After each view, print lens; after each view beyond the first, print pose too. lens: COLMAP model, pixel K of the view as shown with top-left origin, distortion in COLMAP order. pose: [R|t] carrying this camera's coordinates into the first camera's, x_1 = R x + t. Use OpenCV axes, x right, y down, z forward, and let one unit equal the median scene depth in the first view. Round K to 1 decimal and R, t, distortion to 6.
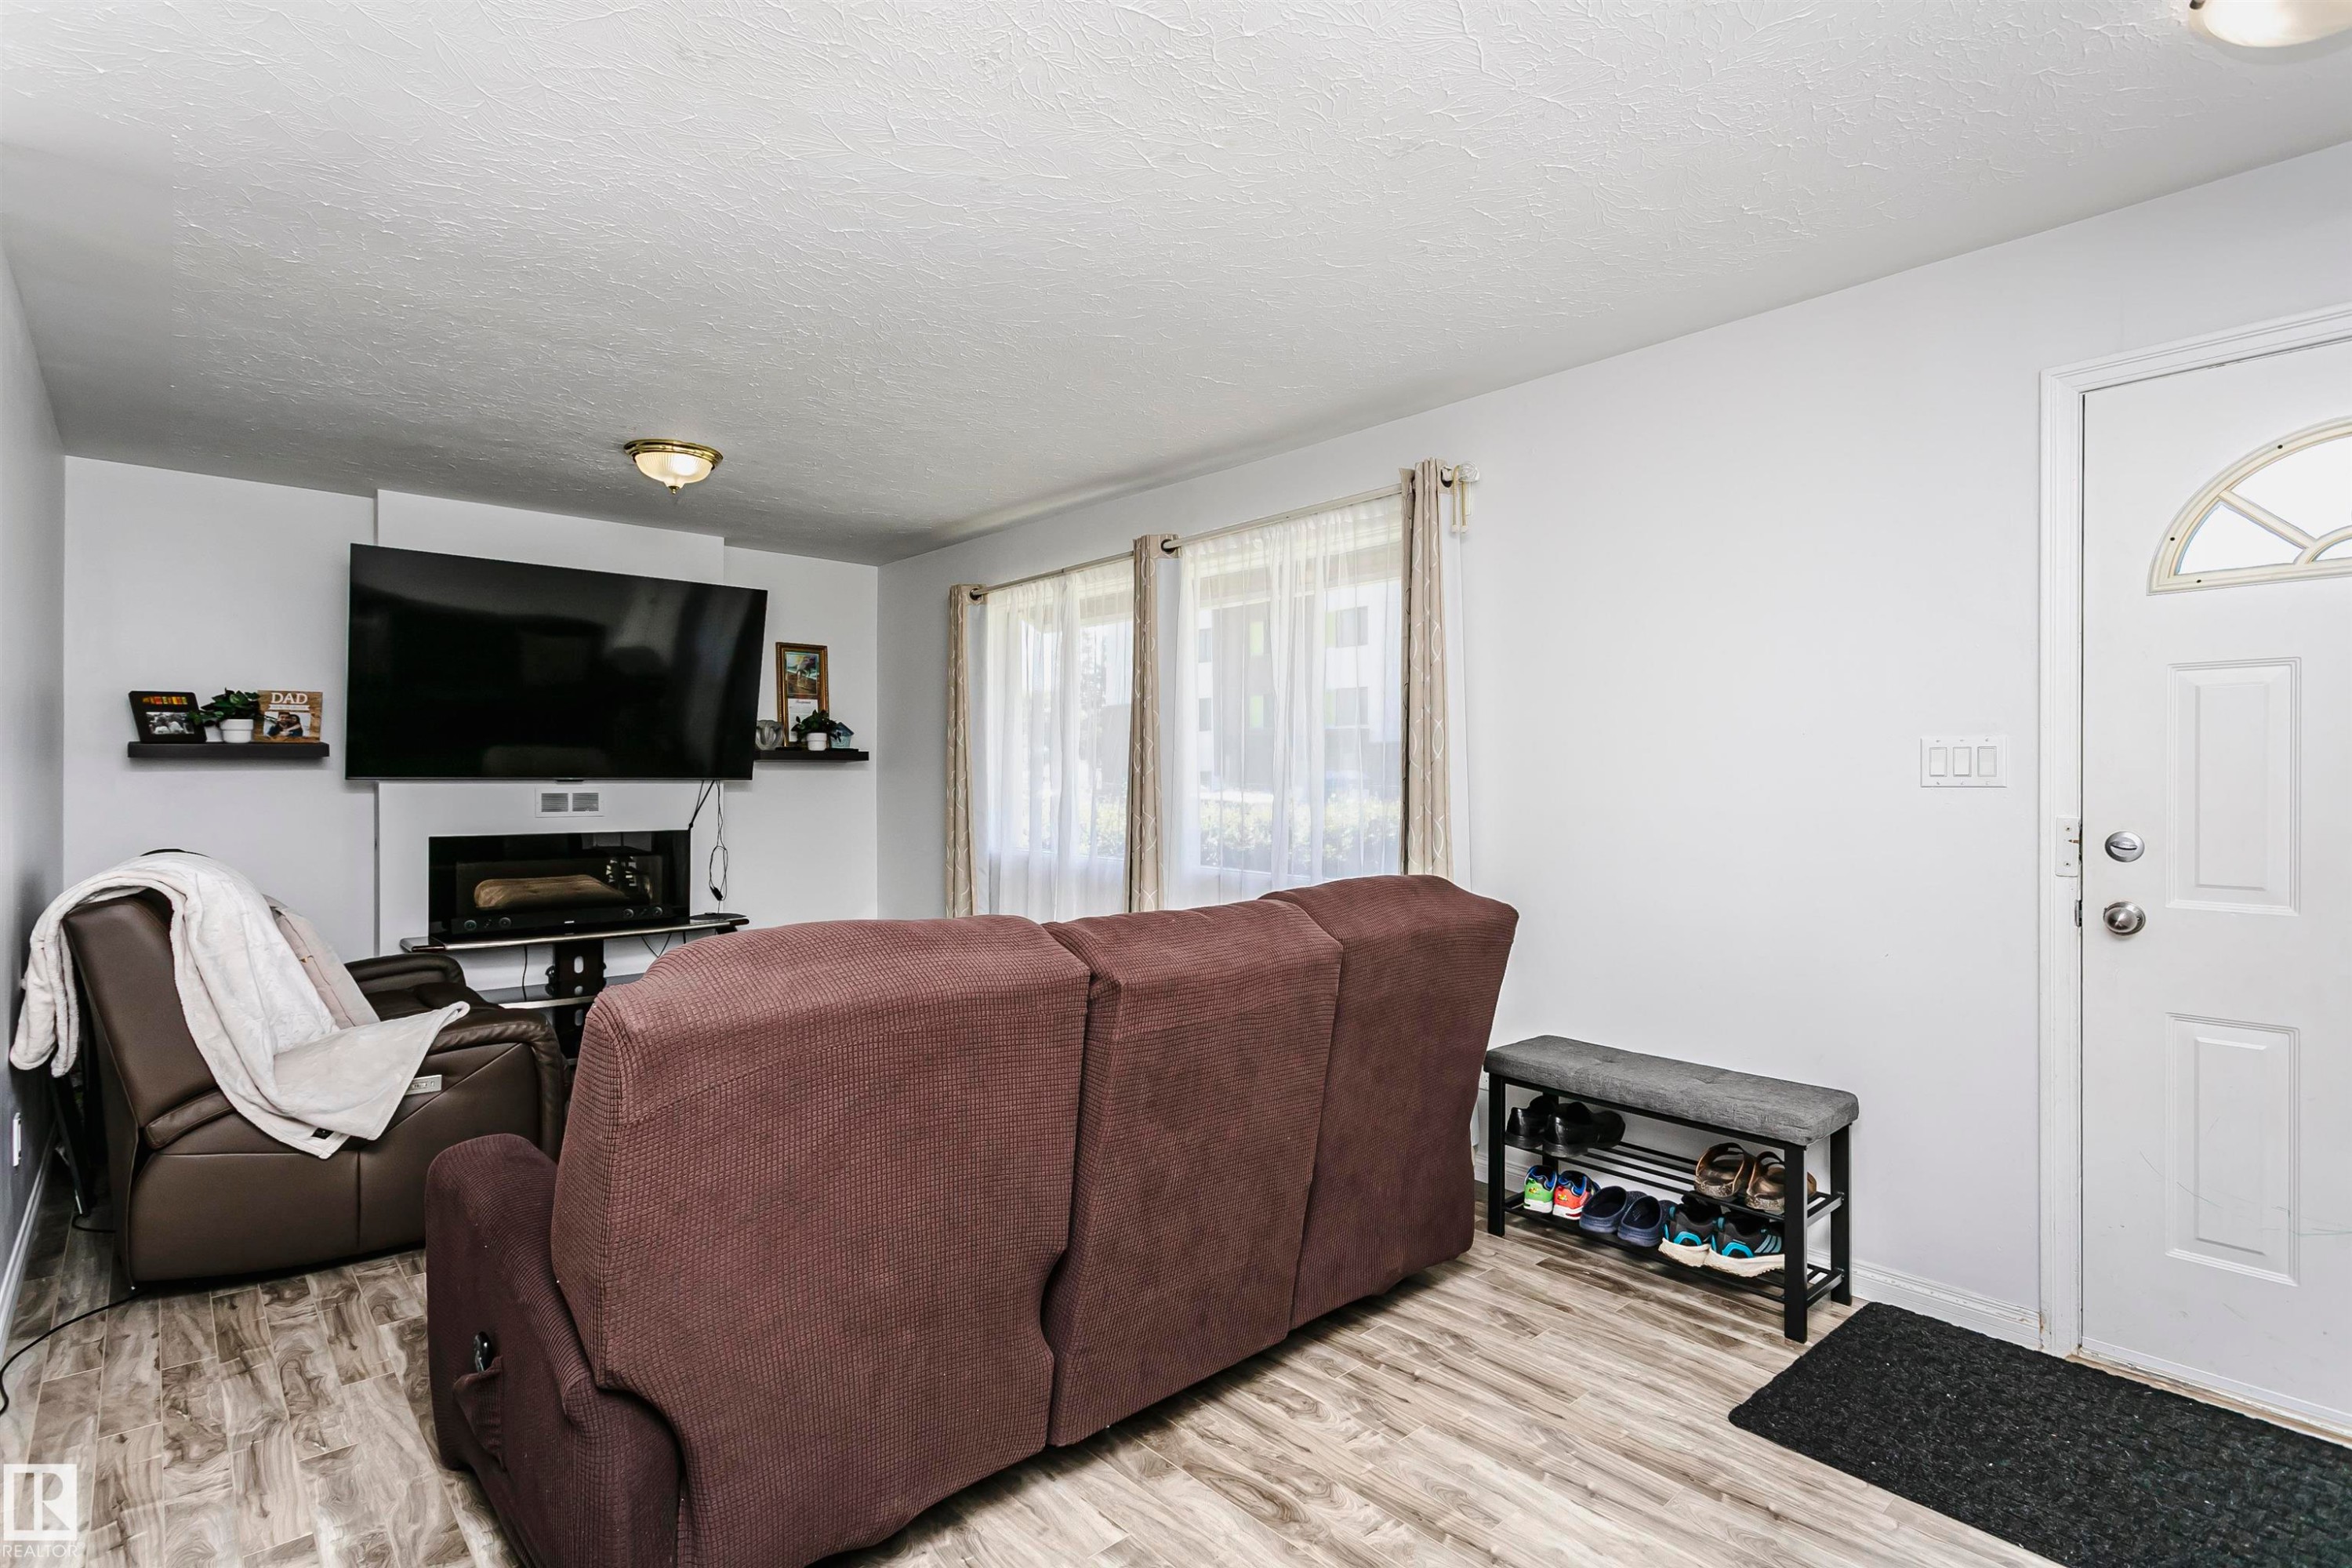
lens RADIAL K [[1122.8, 0, 1166.6], [0, 1122.8, 750.1], [0, 0, 1]] dist [0.000914, 0.001747]
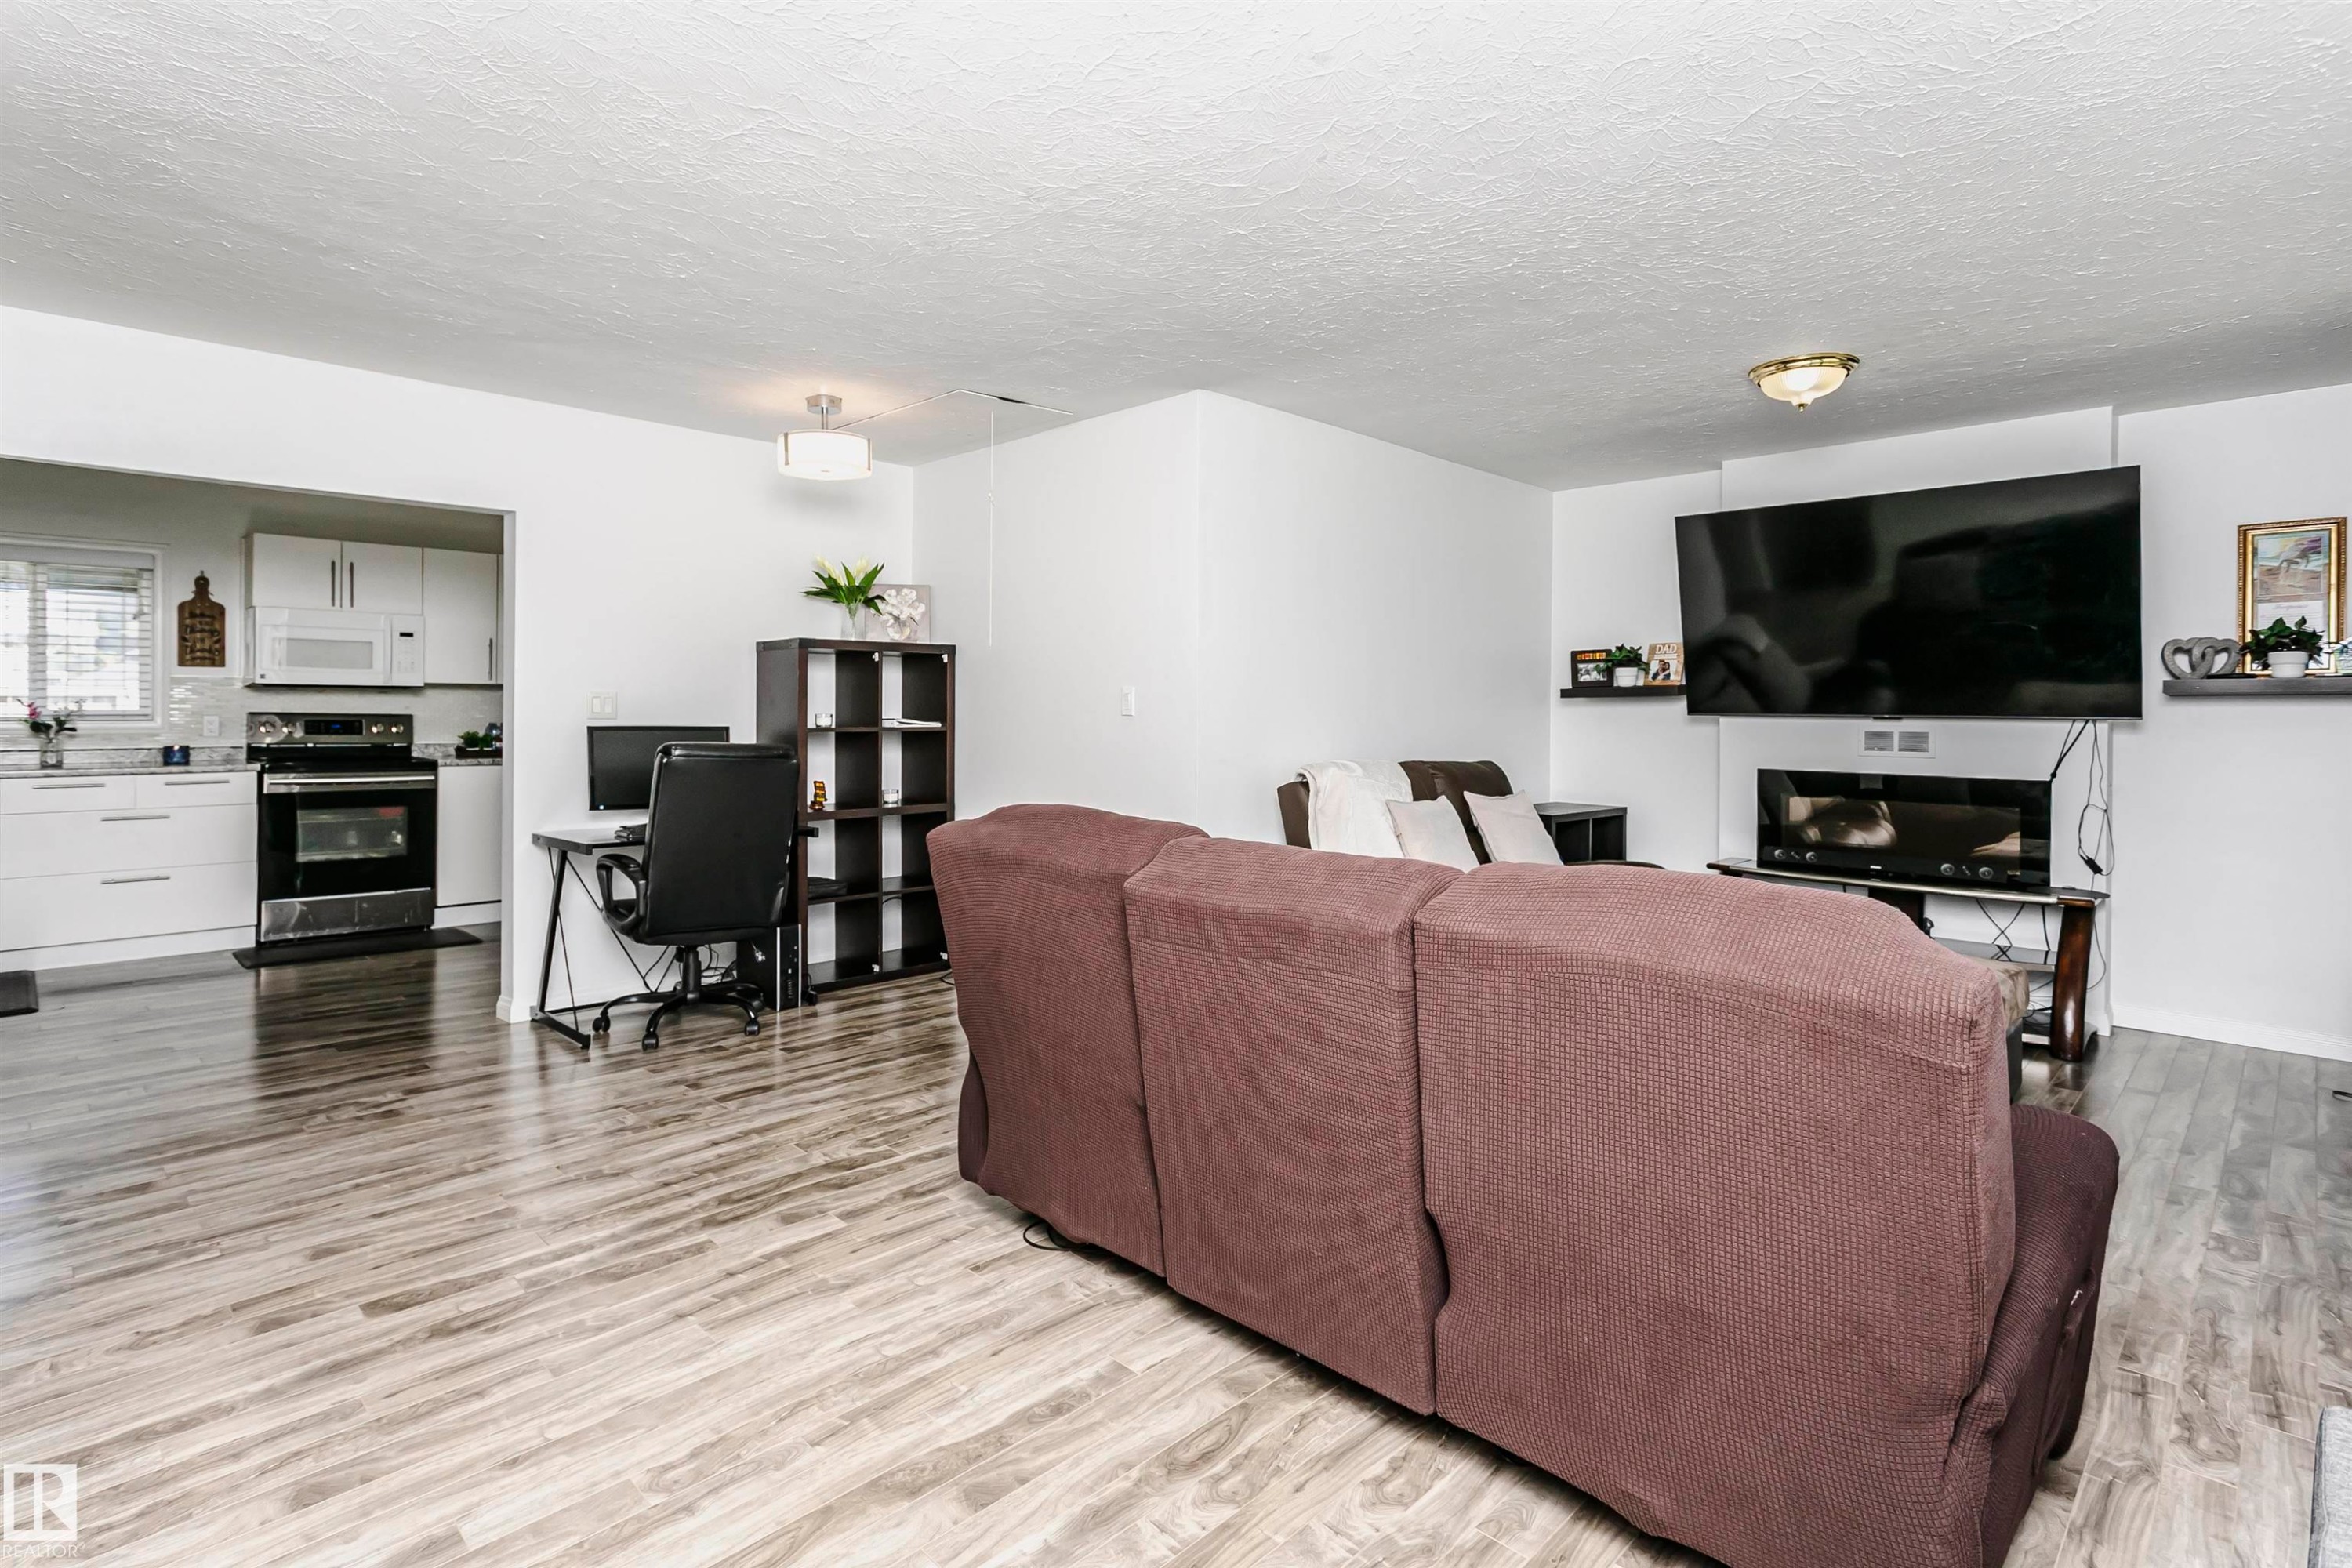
lens RADIAL K [[1154.9, 0, 1173.3], [0, 1154.9, 708.8], [0, 0, 1]] dist [-0.001846, -0.000003]
pose [[0.063752, 0.002285, -0.997963, 0.458550], [0.017816, 0.999835, 0.003428, 0.005974], [0.997807, -0.017998, 0.063700, 0.389343]]
